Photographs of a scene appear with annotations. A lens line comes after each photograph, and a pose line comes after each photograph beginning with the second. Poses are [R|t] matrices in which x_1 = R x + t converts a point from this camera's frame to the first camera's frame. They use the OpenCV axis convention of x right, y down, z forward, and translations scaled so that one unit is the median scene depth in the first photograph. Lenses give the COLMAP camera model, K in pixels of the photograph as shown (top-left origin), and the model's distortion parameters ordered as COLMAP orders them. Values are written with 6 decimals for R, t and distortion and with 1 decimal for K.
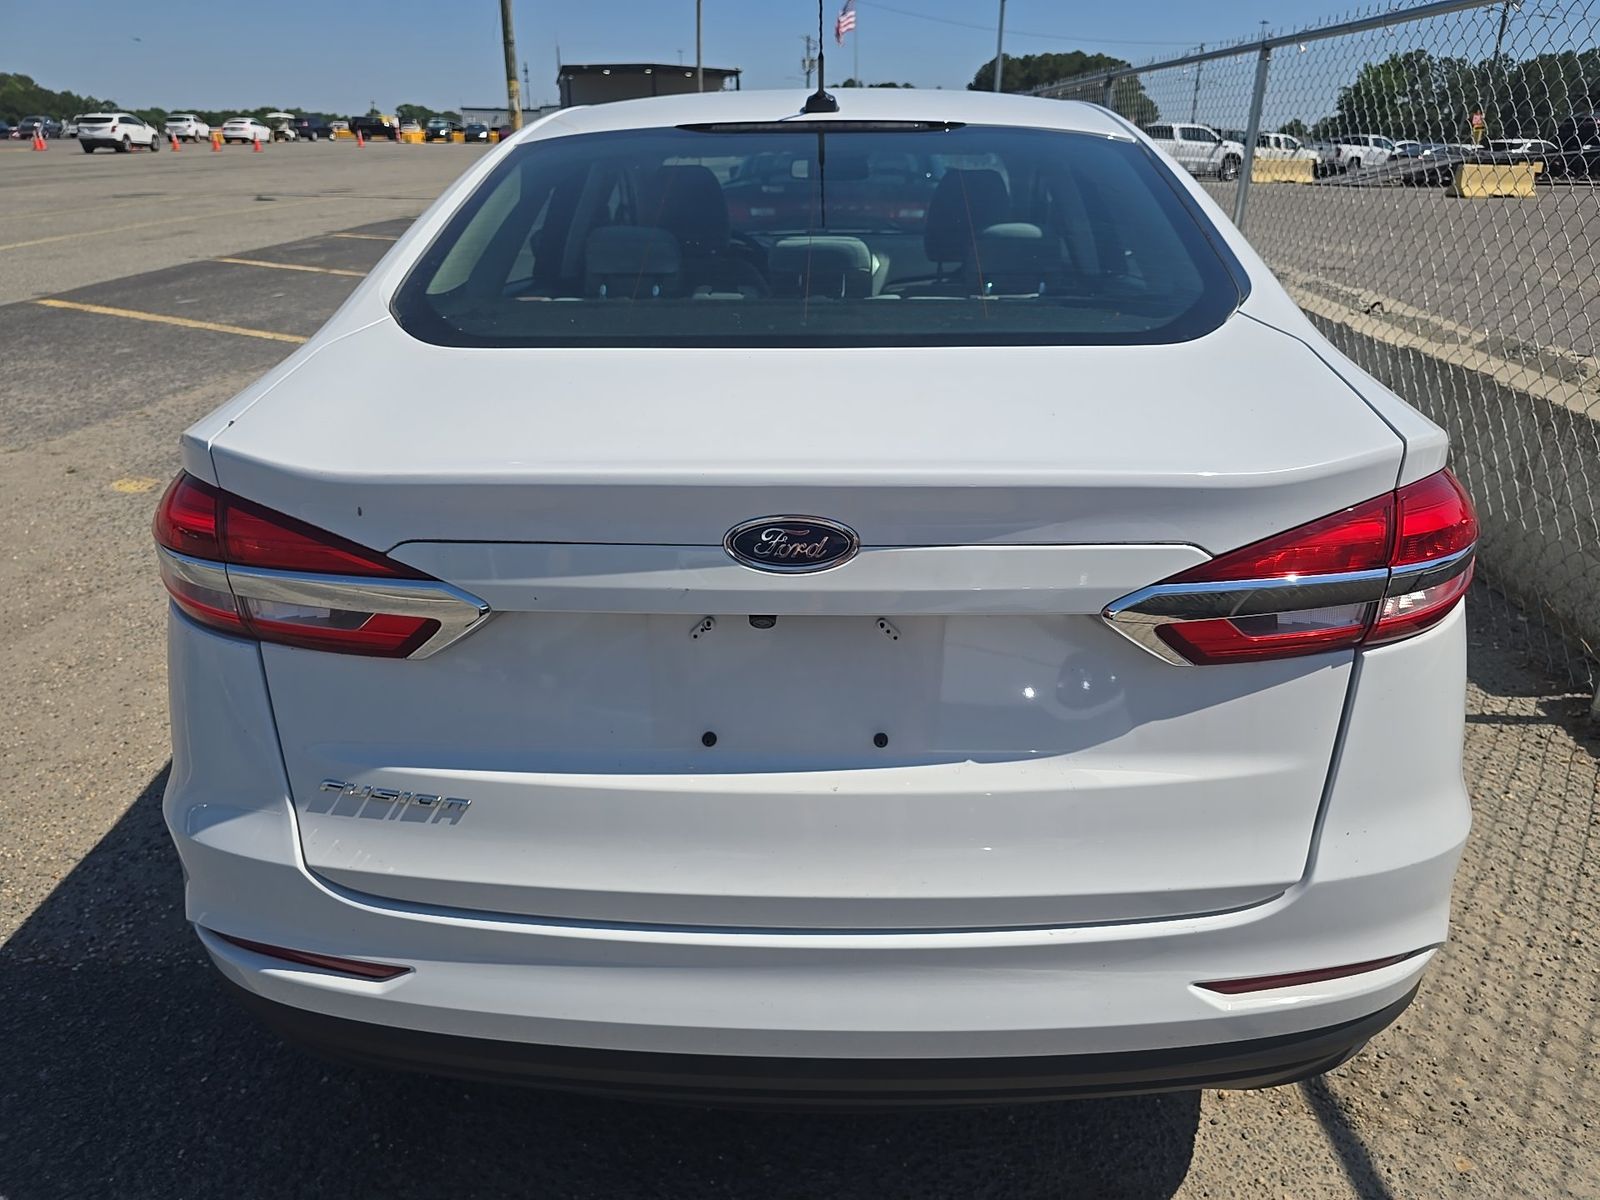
lens RADIAL K [[1103.8, 0, 800.0], [0, 1103.8, 600.0], [0, 0, 1]] dist [-0.009325, -0.001046]
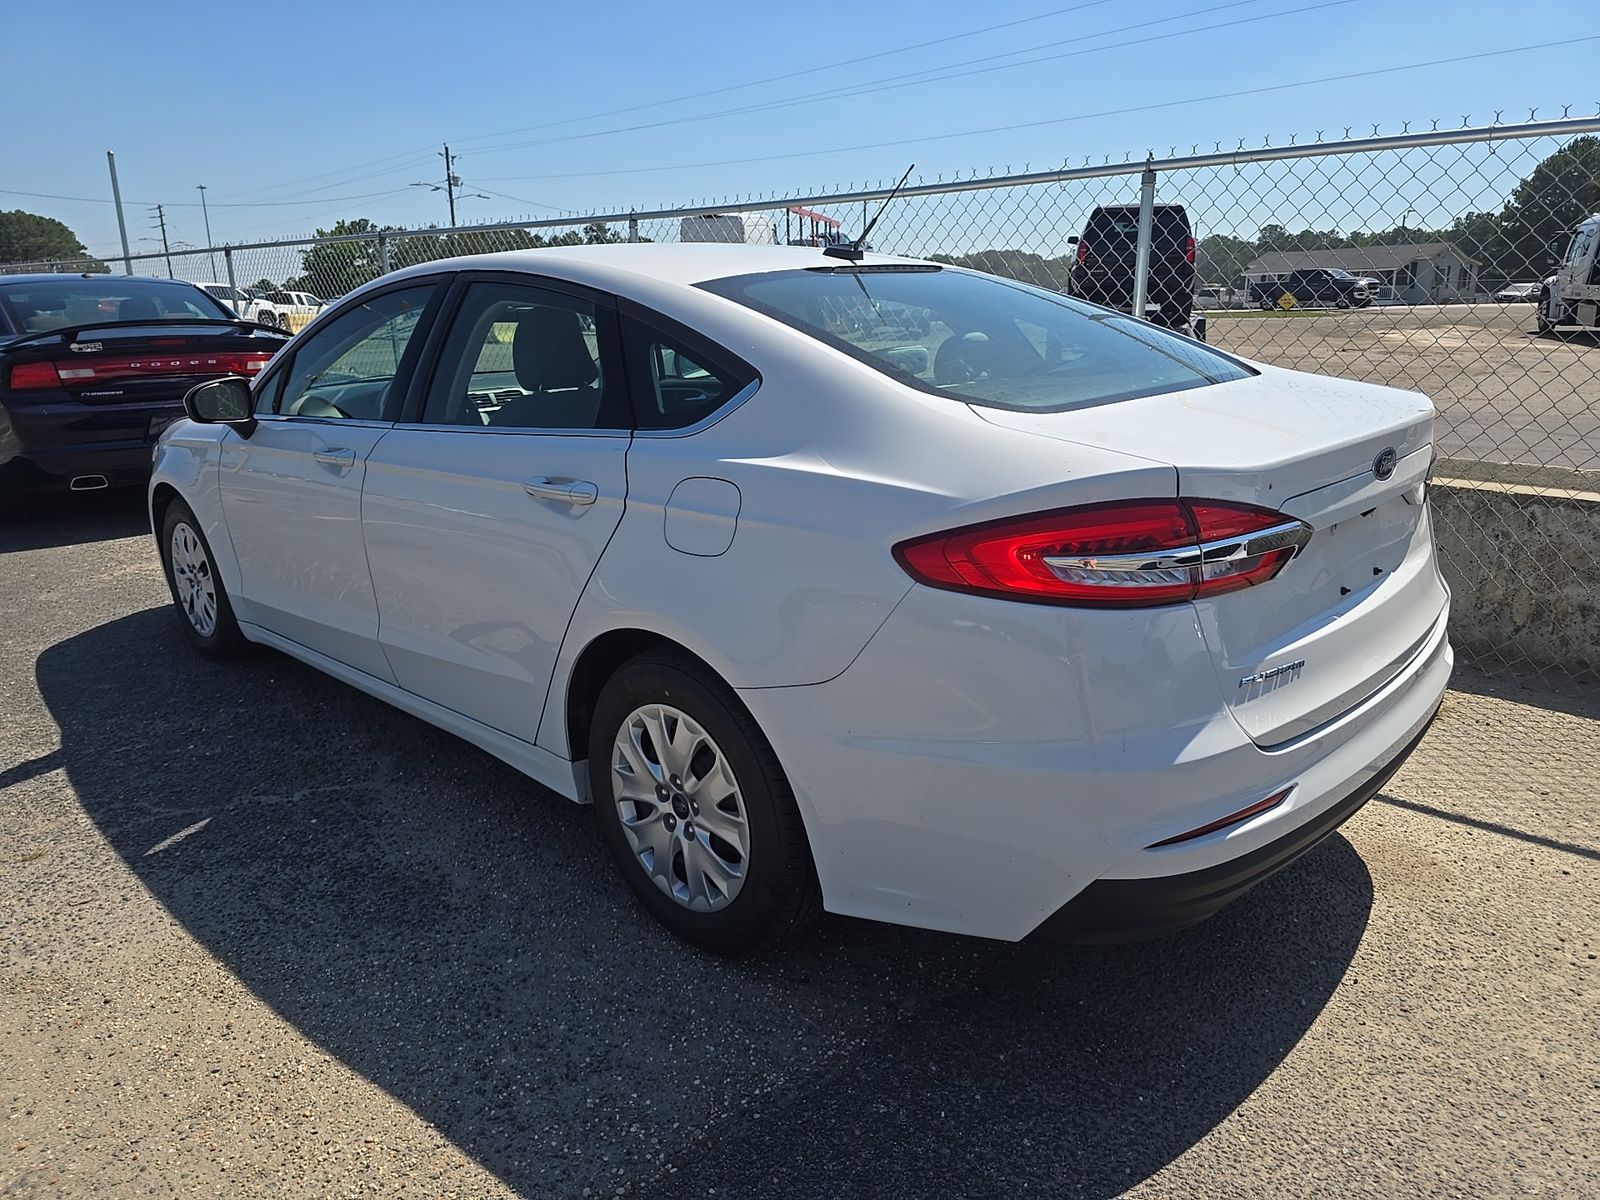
lens RADIAL K [[1074.8, 0, 800.0], [0, 1074.8, 600.0], [0, 0, 1]] dist [0.032055, -0.035553]
pose [[0.652723, -0.210421, 0.727788, -0.230617], [0.299447, 0.954085, 0.007288, -0.015725], [-0.695905, 0.213176, 0.685764, 0.049699]]
